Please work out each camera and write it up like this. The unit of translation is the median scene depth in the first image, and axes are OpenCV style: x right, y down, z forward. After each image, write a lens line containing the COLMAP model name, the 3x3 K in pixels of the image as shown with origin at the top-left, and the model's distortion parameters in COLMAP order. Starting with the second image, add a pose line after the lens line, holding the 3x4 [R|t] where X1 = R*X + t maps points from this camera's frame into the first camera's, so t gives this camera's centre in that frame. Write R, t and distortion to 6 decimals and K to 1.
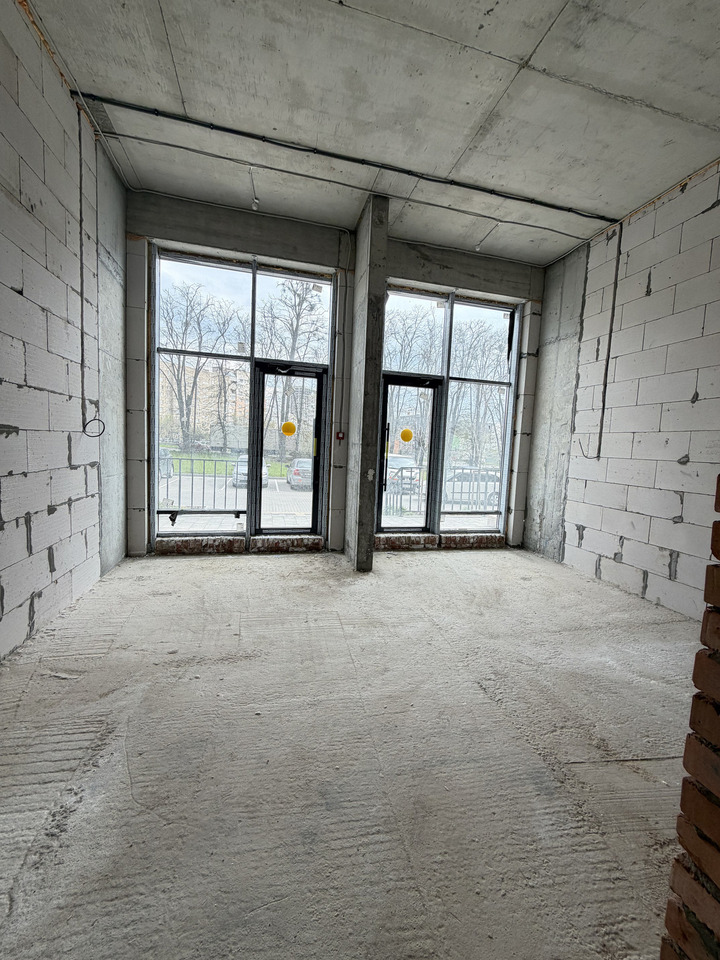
lens RADIAL K [[381.6, 0, 361.0], [0, 381.6, 478.1], [0, 0, 1]] dist [-0.001306, 0.000278]
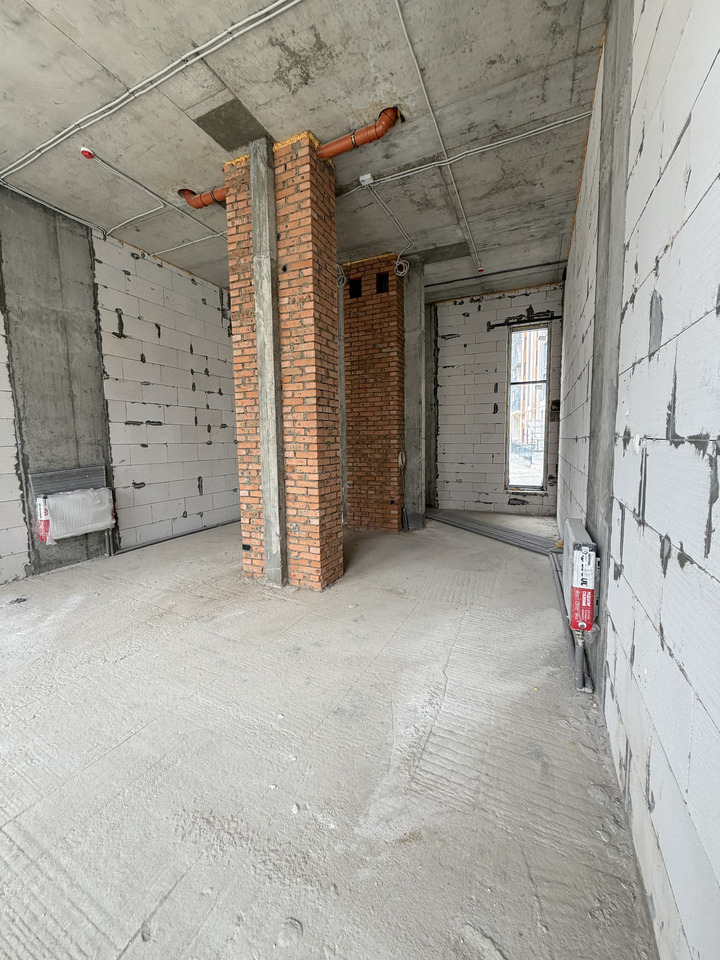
lens RADIAL K [[381.6, 0, 359.4], [0, 381.6, 476.2], [0, 0, 1]] dist [-0.001306, 0.000278]
pose [[-0.778176, -0.094146, 0.620950, -0.391253], [0.030620, 0.981838, 0.187235, -0.072011], [-0.627299, 0.164715, -0.761160, 0.602709]]
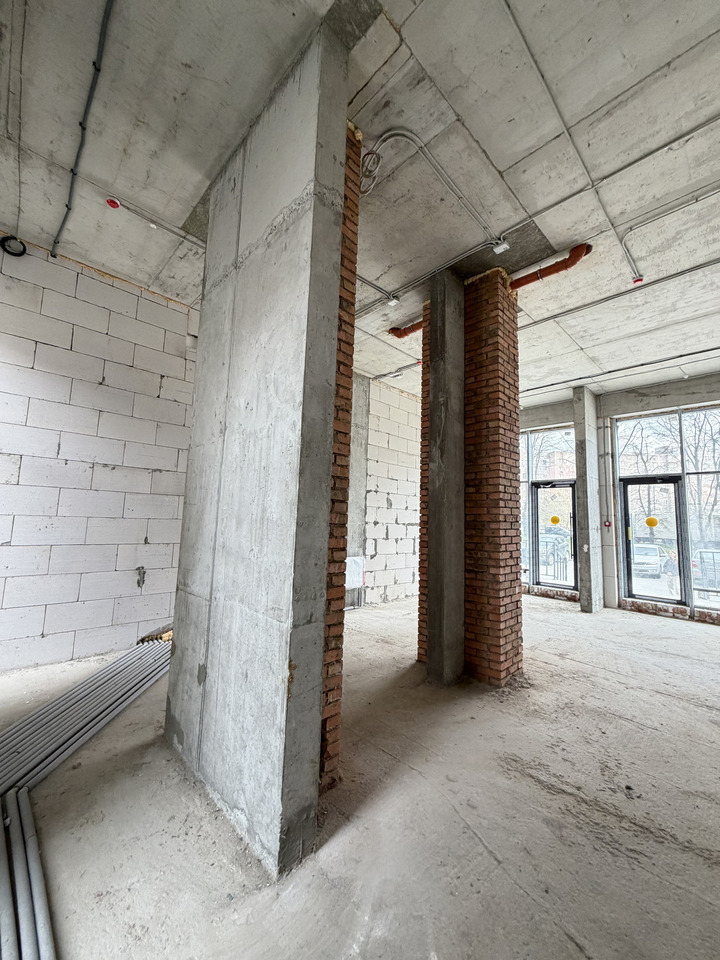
lens RADIAL K [[381.6, 0, 360.4], [0, 381.6, 476.4], [0, 0, 1]] dist [-0.001306, 0.000278]
pose [[0.501689, -0.129468, -0.855305, 0.799367], [-0.079612, 0.977630, -0.194681, 0.069811], [0.861377, 0.165762, 0.480159, -0.512555]]
